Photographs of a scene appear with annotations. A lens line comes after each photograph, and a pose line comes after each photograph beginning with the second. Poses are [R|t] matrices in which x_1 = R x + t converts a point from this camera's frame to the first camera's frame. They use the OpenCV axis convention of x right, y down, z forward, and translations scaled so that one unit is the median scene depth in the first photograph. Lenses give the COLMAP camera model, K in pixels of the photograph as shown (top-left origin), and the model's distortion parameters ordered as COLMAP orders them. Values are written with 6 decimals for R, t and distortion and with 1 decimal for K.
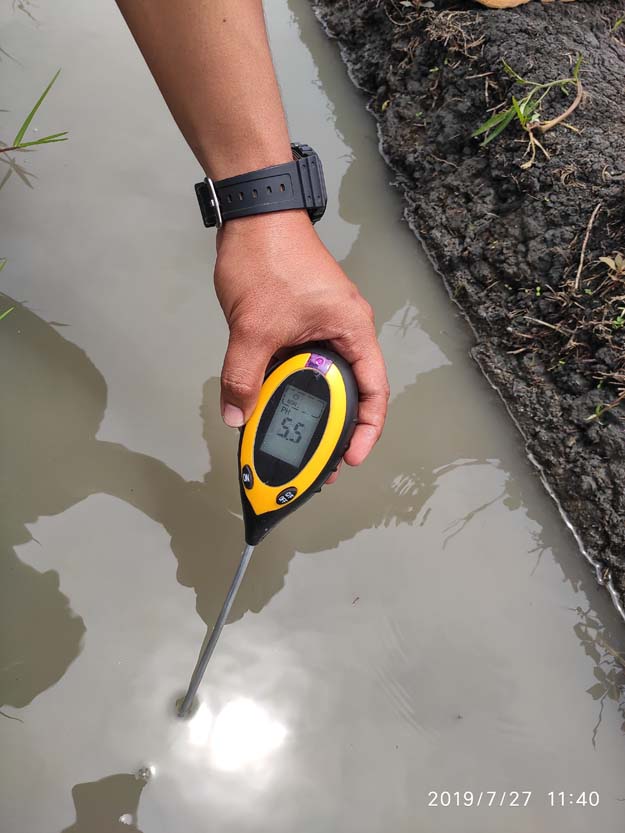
lens RADIAL K [[617.0, 0, 305.3], [0, 617.0, 420.6], [0, 0, 1]] dist [0.064460, -0.090014]
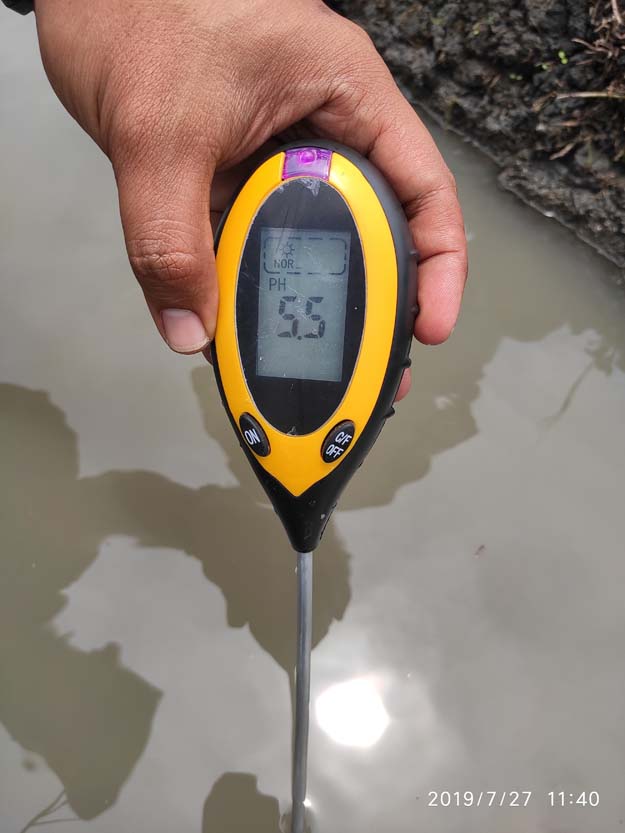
lens RADIAL K [[617.0, 0, 307.0], [0, 617.0, 411.4], [0, 0, 1]] dist [0.064460, -0.090014]
pose [[0.936521, -0.350400, -0.012198, -0.023150], [0.350586, 0.936307, 0.020455, 0.046398], [0.004254, -0.023433, 0.999716, 0.288225]]
